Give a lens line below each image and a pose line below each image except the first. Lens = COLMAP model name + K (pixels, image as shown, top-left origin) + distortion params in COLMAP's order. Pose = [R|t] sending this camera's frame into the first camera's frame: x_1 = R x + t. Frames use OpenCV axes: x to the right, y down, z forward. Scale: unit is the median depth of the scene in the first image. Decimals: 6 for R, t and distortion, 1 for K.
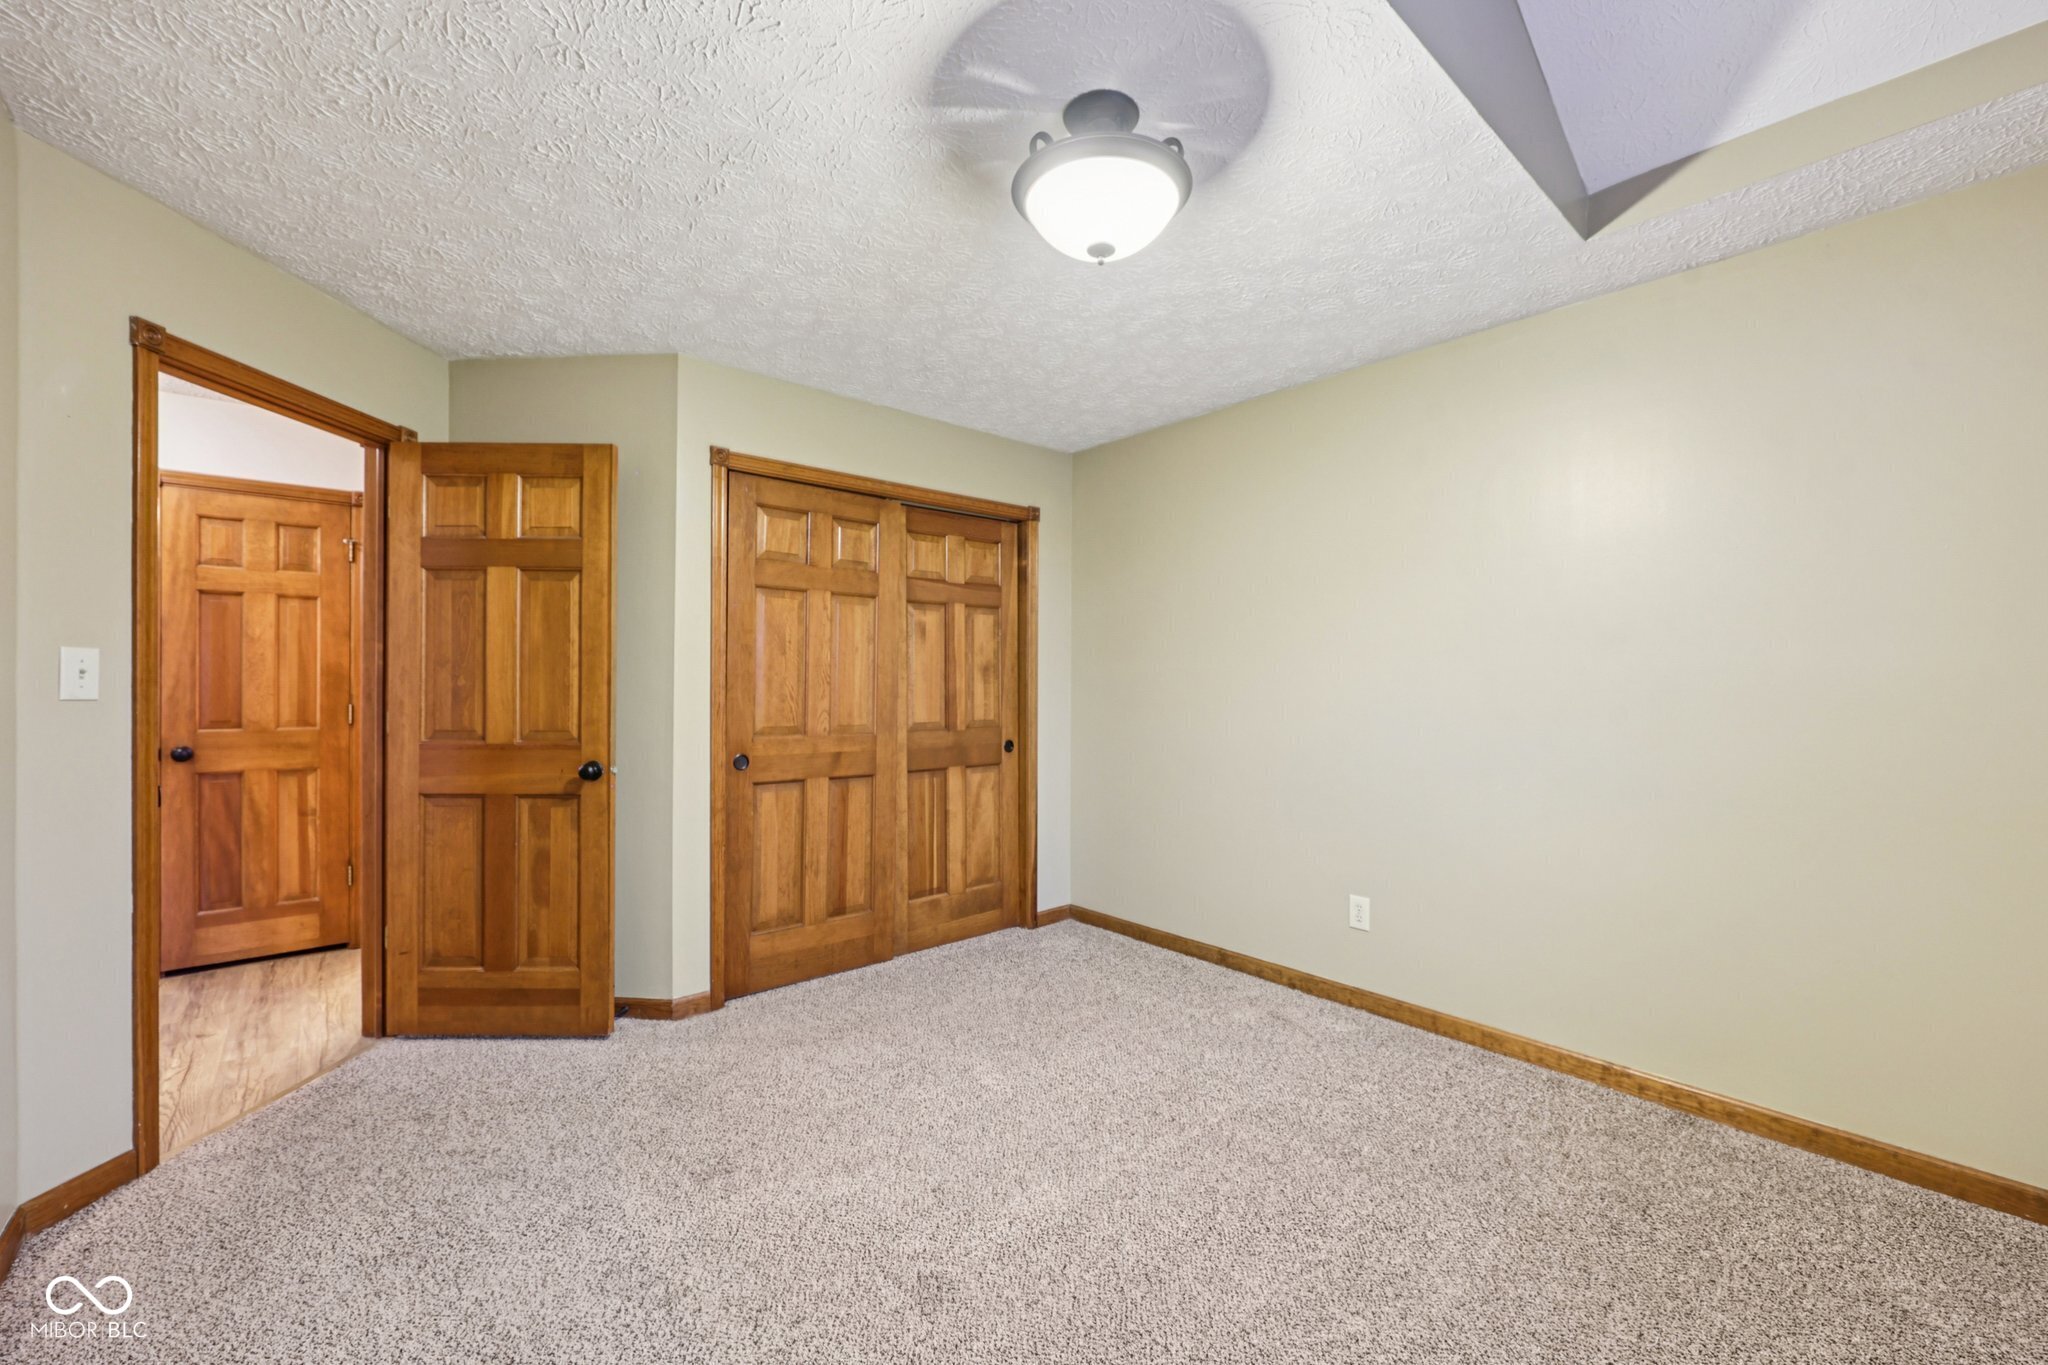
lens RADIAL K [[837.4, 0, 1011.3], [0, 837.4, 685.6], [0, 0, 1]] dist [-0.000827, 0.000804]
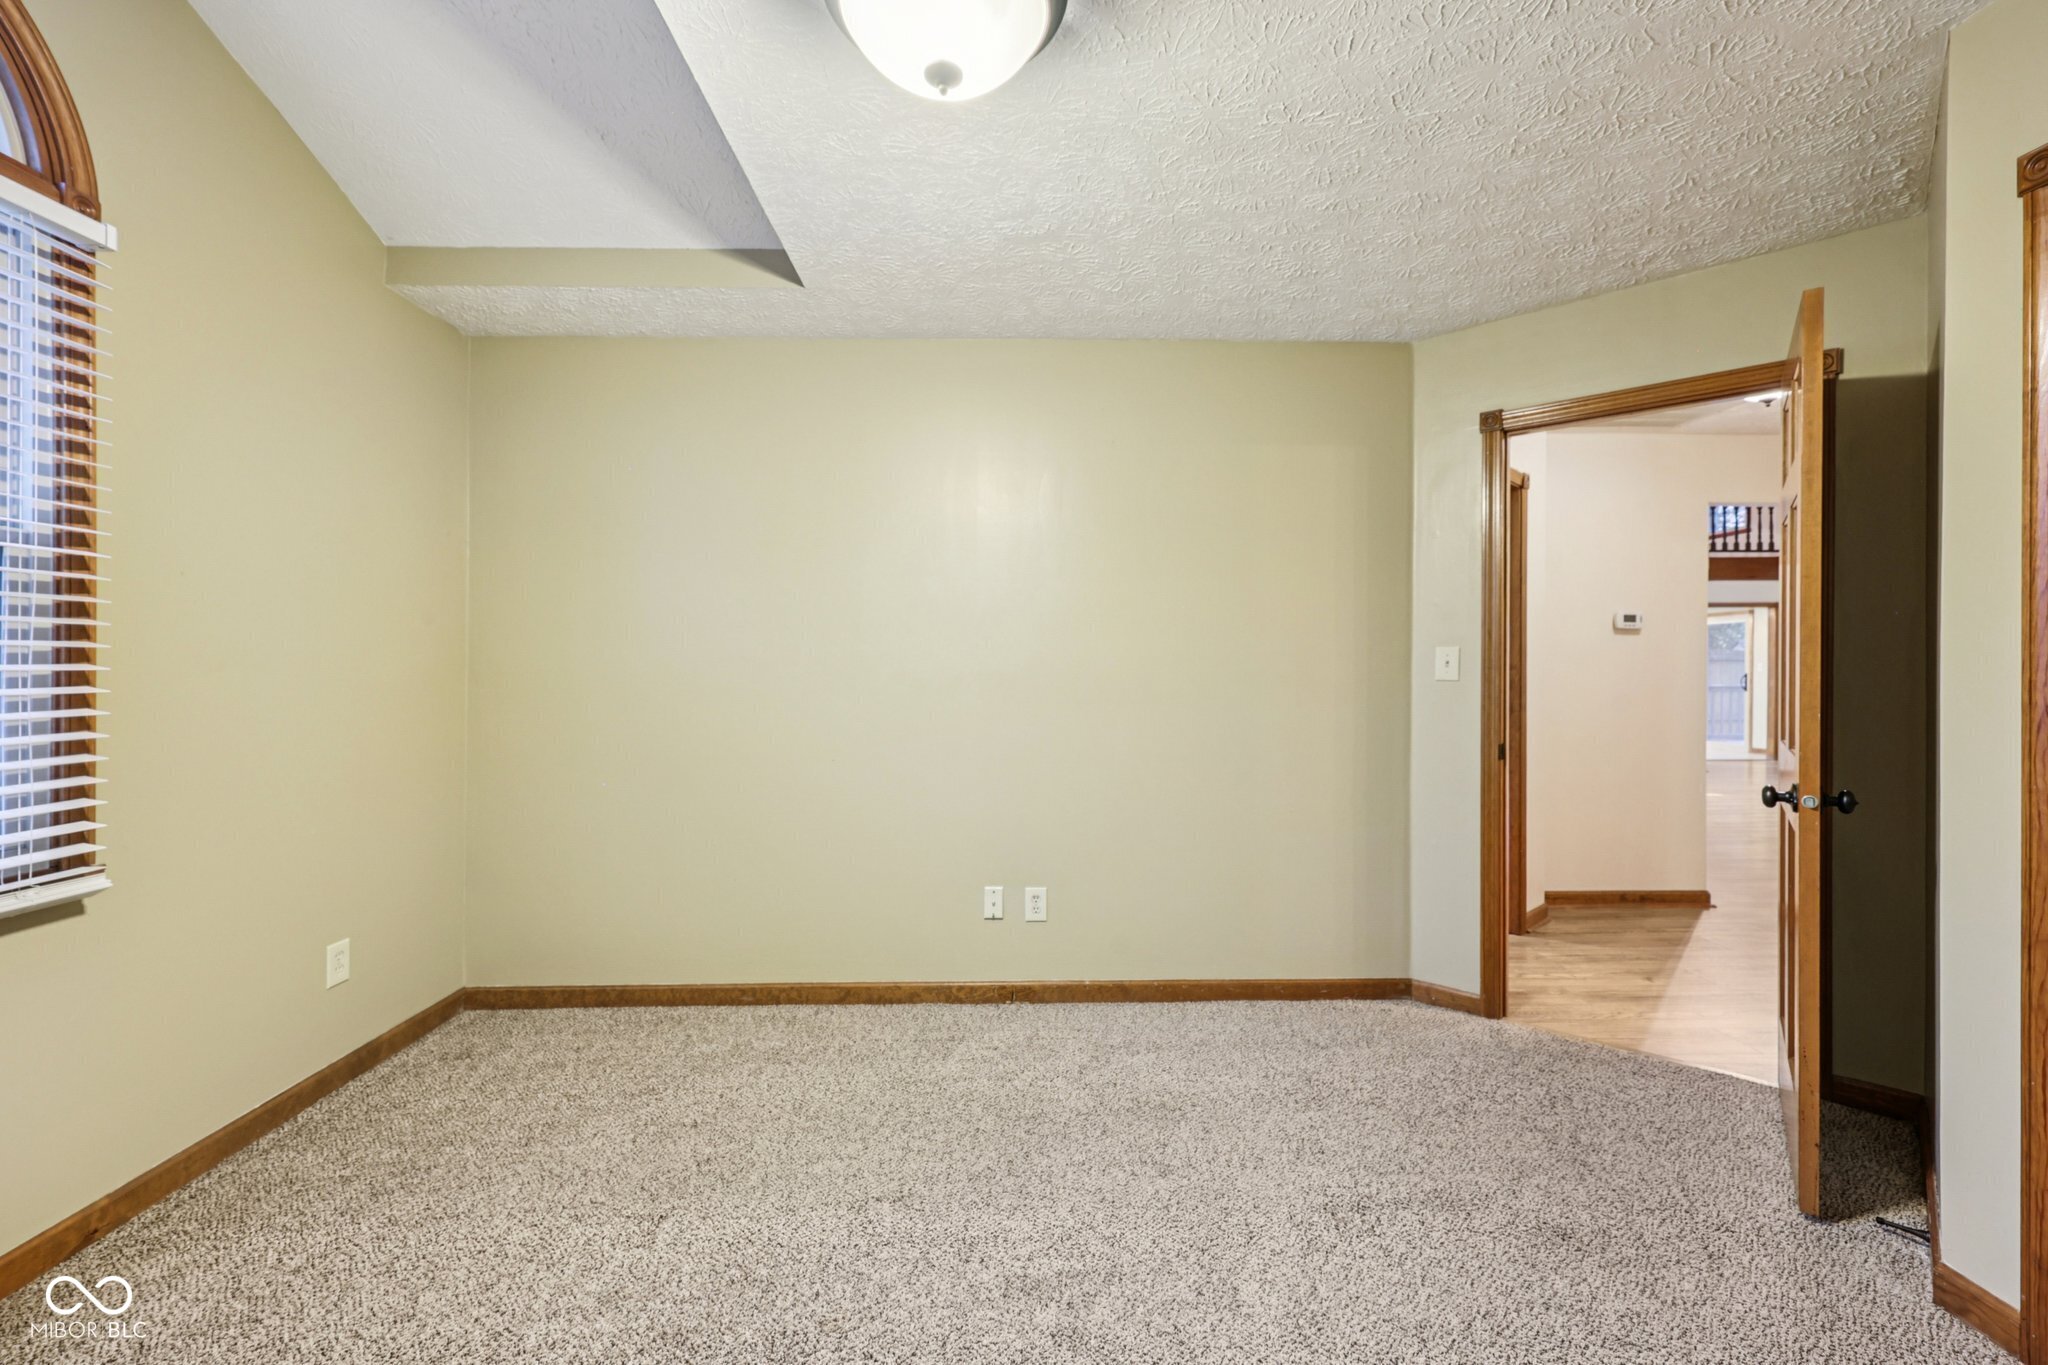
lens RADIAL K [[837.4, 0, 1019.2], [0, 837.4, 675.6], [0, 0, 1]] dist [-0.000827, 0.000804]
pose [[-0.659554, 0.002298, -0.751654, 0.356187], [0.000304, 0.999996, 0.002791, 0.002212], [0.751657, 0.001612, -0.659552, 0.884172]]
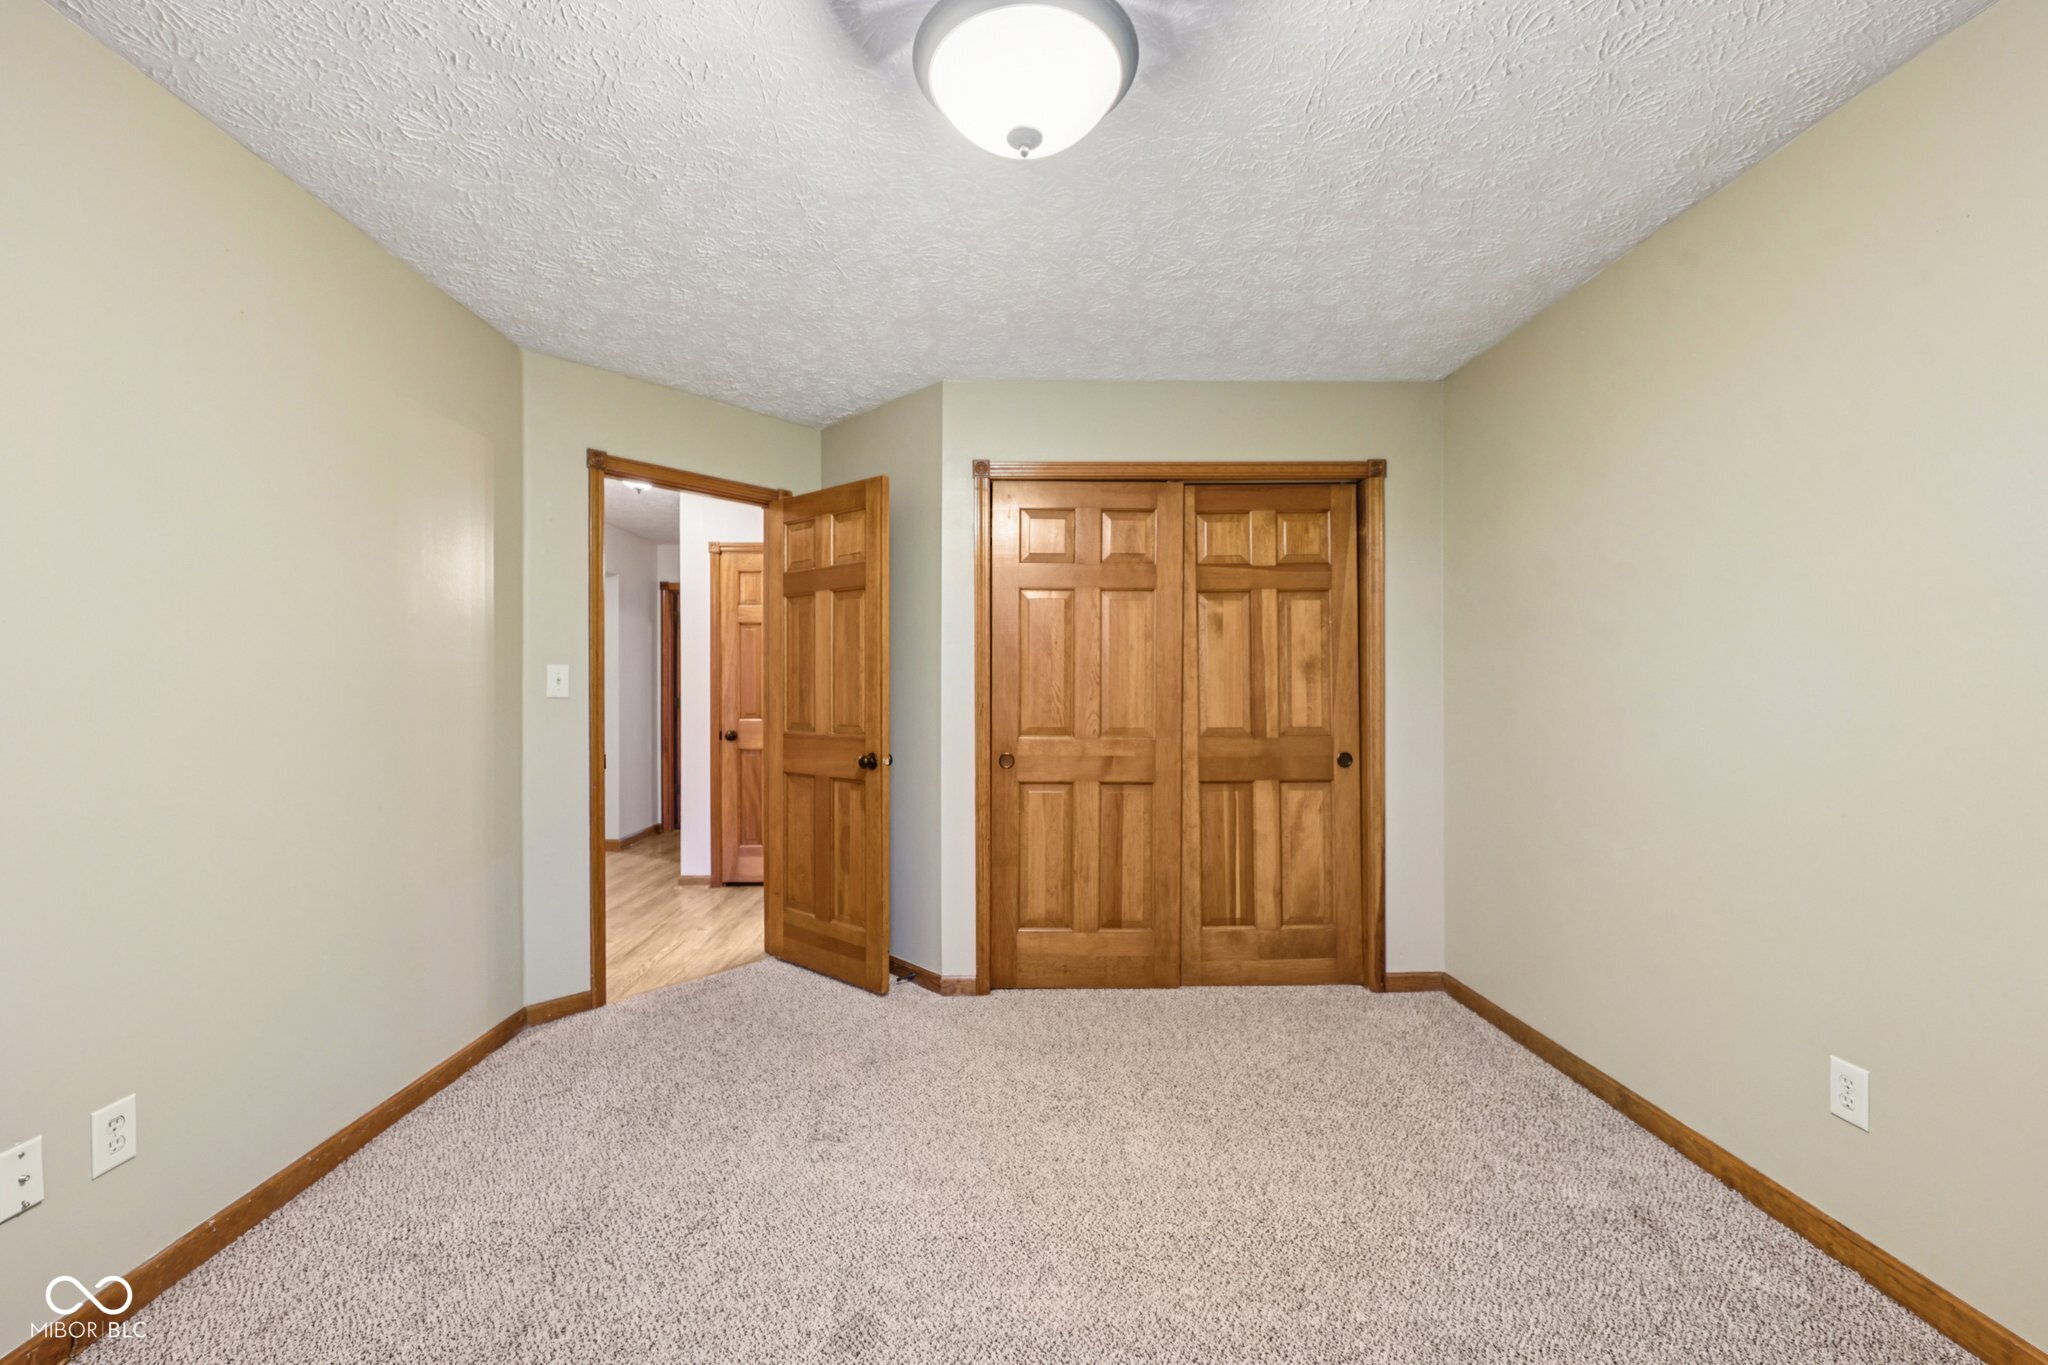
lens RADIAL K [[837.4, 0, 1023.9], [0, 837.4, 686.9], [0, 0, 1]] dist [-0.000827, 0.000804]
pose [[0.760913, -0.005314, -0.648832, 0.362923], [0.004481, 0.999986, -0.002935, 0.003386], [0.648838, -0.000674, 0.760926, 0.227926]]
